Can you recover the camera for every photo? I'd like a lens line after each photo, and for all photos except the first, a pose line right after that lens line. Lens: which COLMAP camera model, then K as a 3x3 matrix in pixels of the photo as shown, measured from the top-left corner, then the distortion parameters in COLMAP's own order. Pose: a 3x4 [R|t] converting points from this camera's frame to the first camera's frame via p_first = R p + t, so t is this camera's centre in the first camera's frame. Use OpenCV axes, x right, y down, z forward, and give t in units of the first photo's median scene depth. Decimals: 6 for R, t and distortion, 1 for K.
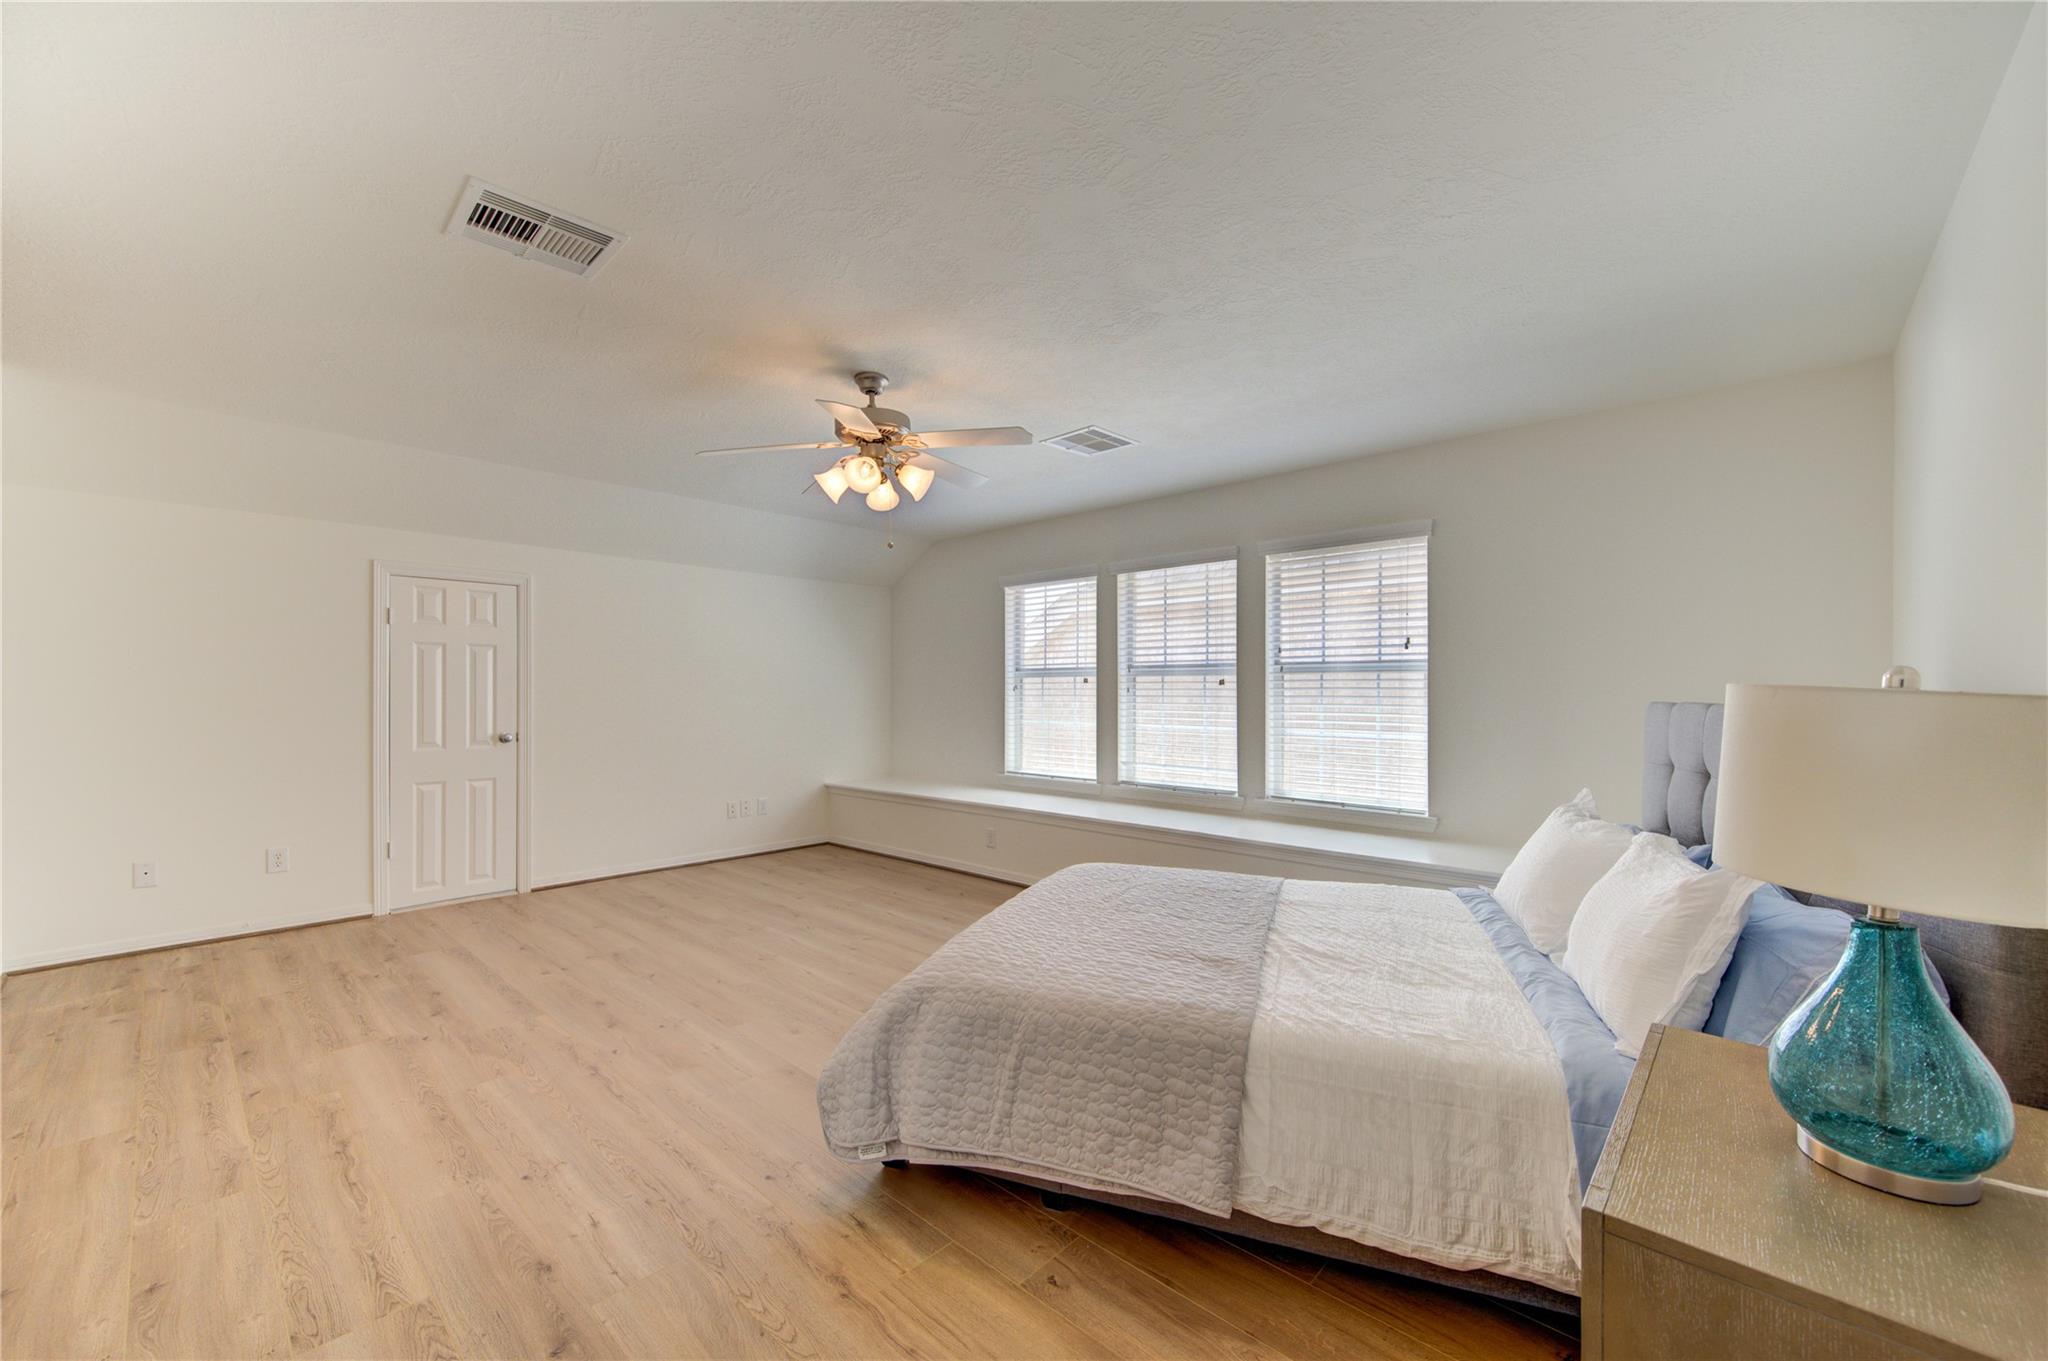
lens RADIAL K [[817.7, 0, 1034.7], [0, 817.7, 686.9], [0, 0, 1]] dist [0.002052, 0.000604]
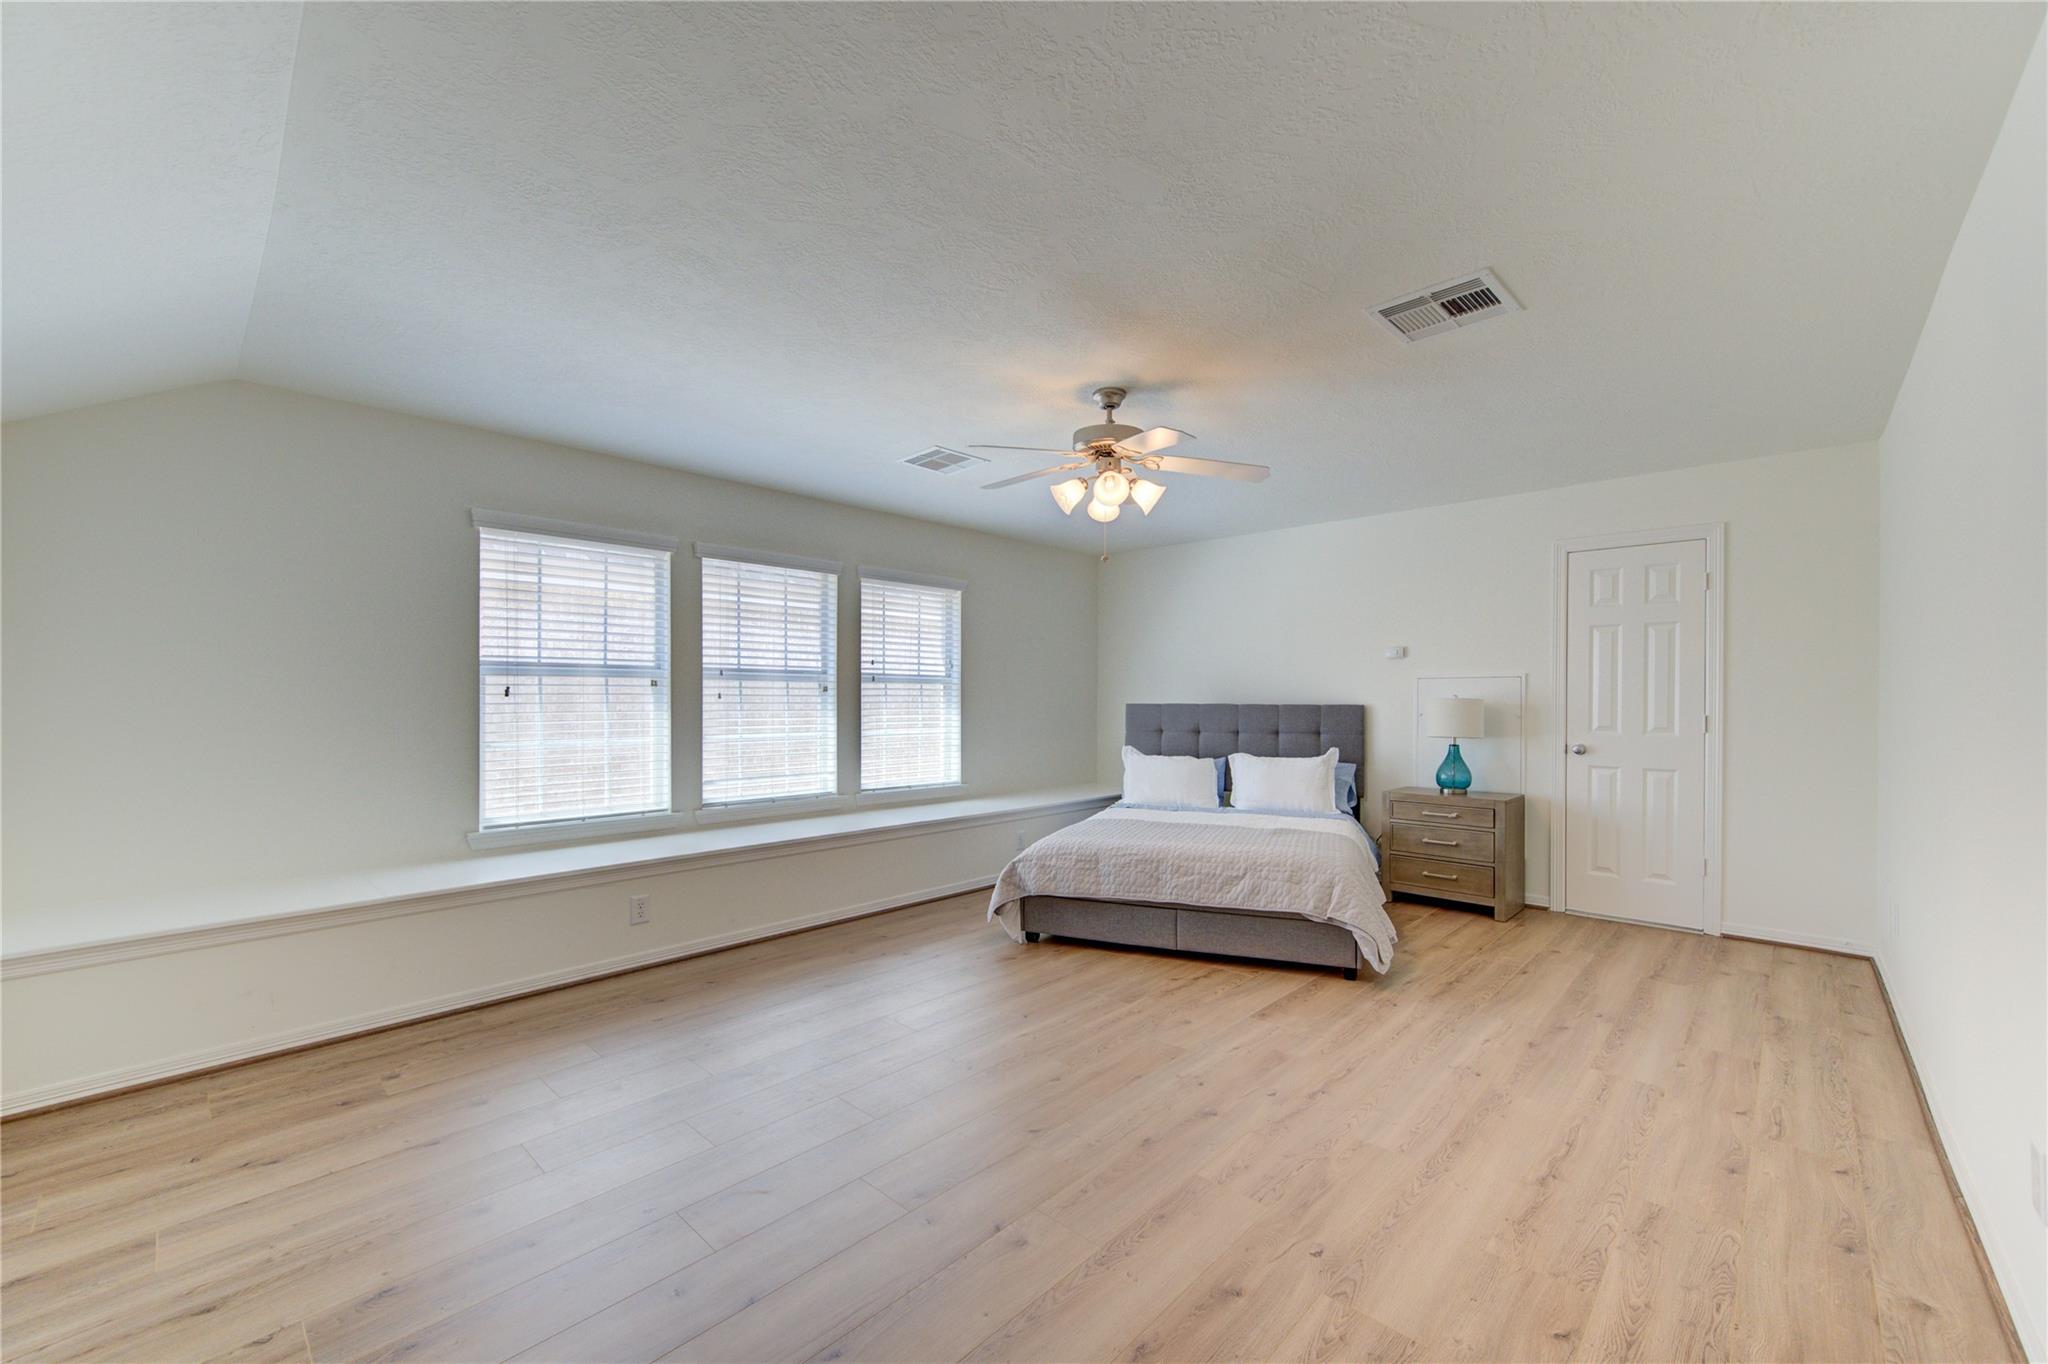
lens RADIAL K [[822.6, 0, 1035.3], [0, 822.6, 694.5], [0, 0, 1]] dist [0.004383, 0.000508]
pose [[-0.004296, 0.006160, 0.999972, -0.922250], [-0.007631, 0.999952, -0.006192, 0.006096], [-0.999962, -0.007657, -0.004249, 0.819684]]
